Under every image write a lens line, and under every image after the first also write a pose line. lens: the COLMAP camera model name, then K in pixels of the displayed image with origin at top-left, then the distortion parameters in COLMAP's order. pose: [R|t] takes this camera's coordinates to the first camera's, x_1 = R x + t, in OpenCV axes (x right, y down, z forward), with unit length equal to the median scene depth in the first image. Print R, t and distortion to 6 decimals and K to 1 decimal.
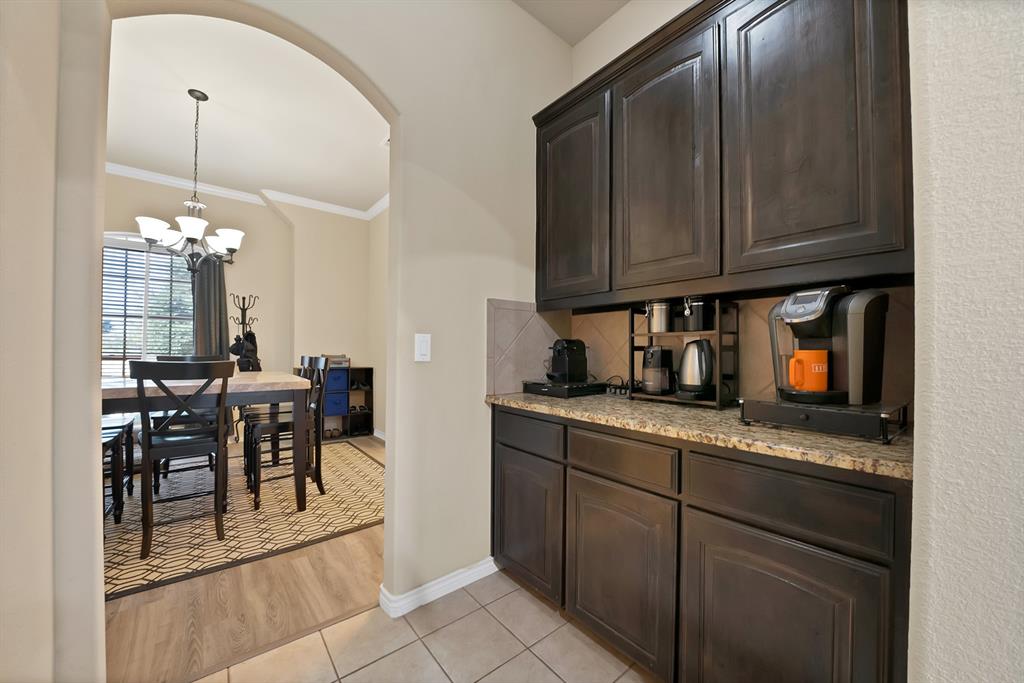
lens RADIAL K [[373.0, 0, 510.4], [0, 373.0, 346.8], [0, 0, 1]] dist [-0.025388, 0.000010]
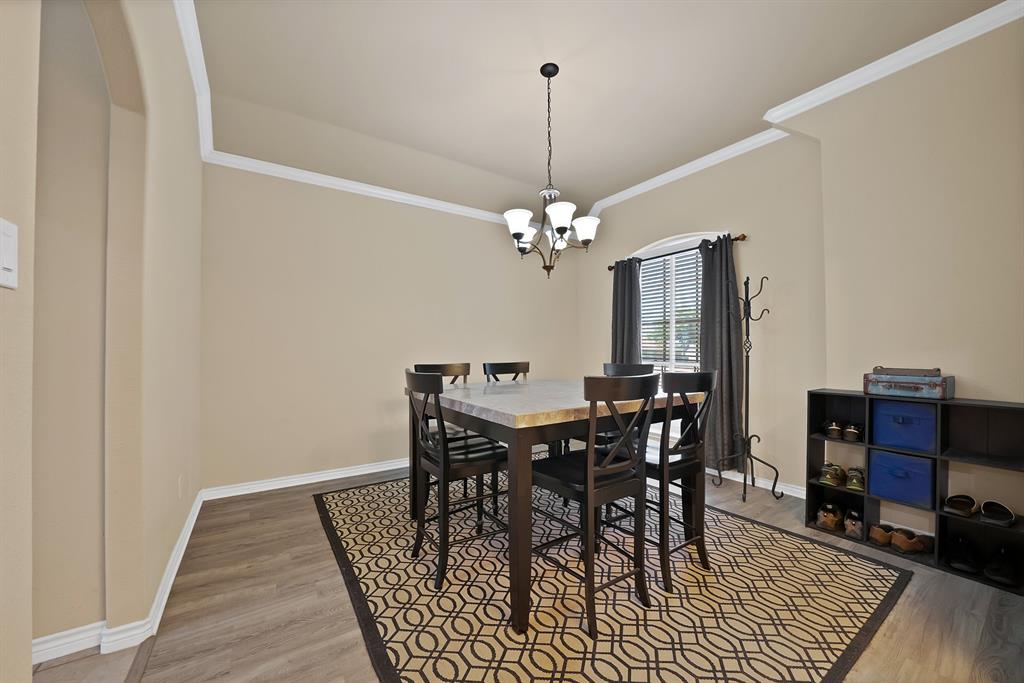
lens RADIAL K [[373.0, 0, 510.4], [0, 373.0, 346.8], [0, 0, 1]] dist [-0.025388, 0.000010]
pose [[-0.090784, -0.017771, -0.995712, 0.022619], [0.007423, 0.999801, -0.018520, 0.000800], [0.995843, -0.009073, -0.090634, 0.841293]]
